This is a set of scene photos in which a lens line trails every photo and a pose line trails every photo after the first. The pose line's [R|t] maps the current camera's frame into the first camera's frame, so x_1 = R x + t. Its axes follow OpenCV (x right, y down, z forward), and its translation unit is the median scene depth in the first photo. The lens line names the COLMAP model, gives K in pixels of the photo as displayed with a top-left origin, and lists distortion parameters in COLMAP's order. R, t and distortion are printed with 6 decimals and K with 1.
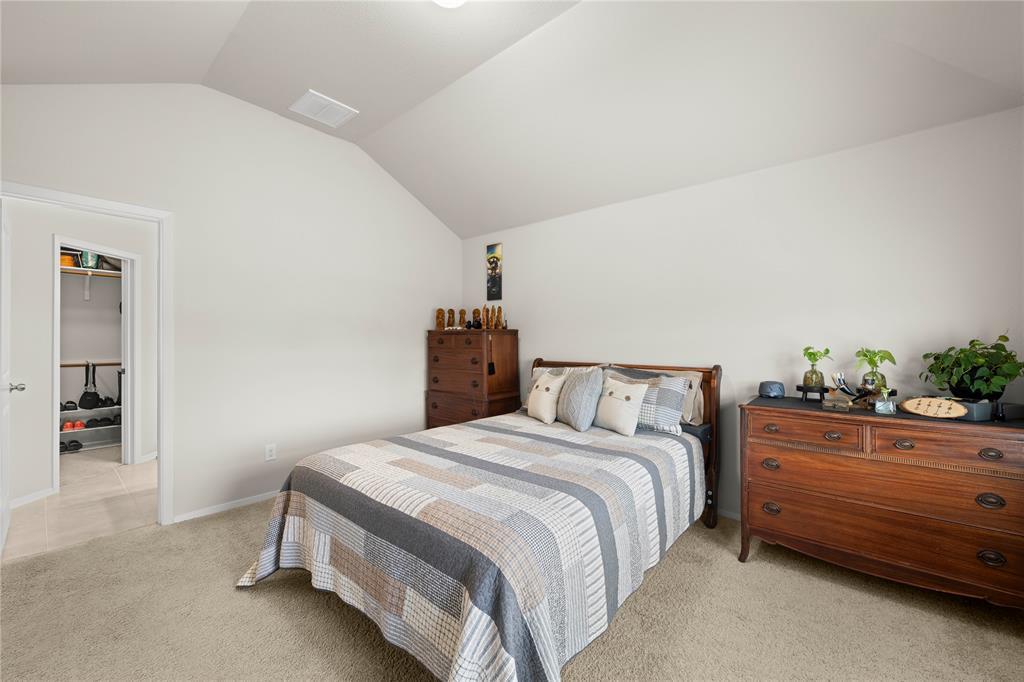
lens RADIAL K [[406.1, 0, 514.0], [0, 406.1, 339.0], [0, 0, 1]] dist [-0.003276, 0.000868]
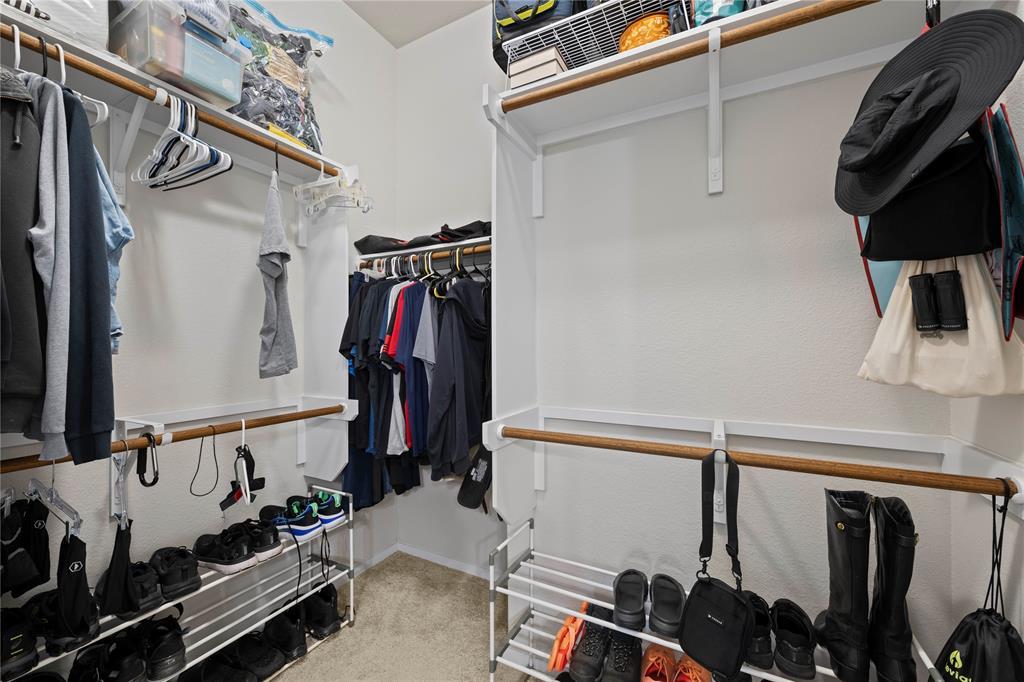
lens RADIAL K [[406.1, 0, 510.2], [0, 406.1, 342.1], [0, 0, 1]] dist [-0.003276, 0.000868]
pose [[0.227135, -0.004718, -0.973852, -0.861205], [0.001781, 0.999989, -0.004429, 0.004725], [0.973862, -0.000728, 0.227141, 0.842975]]
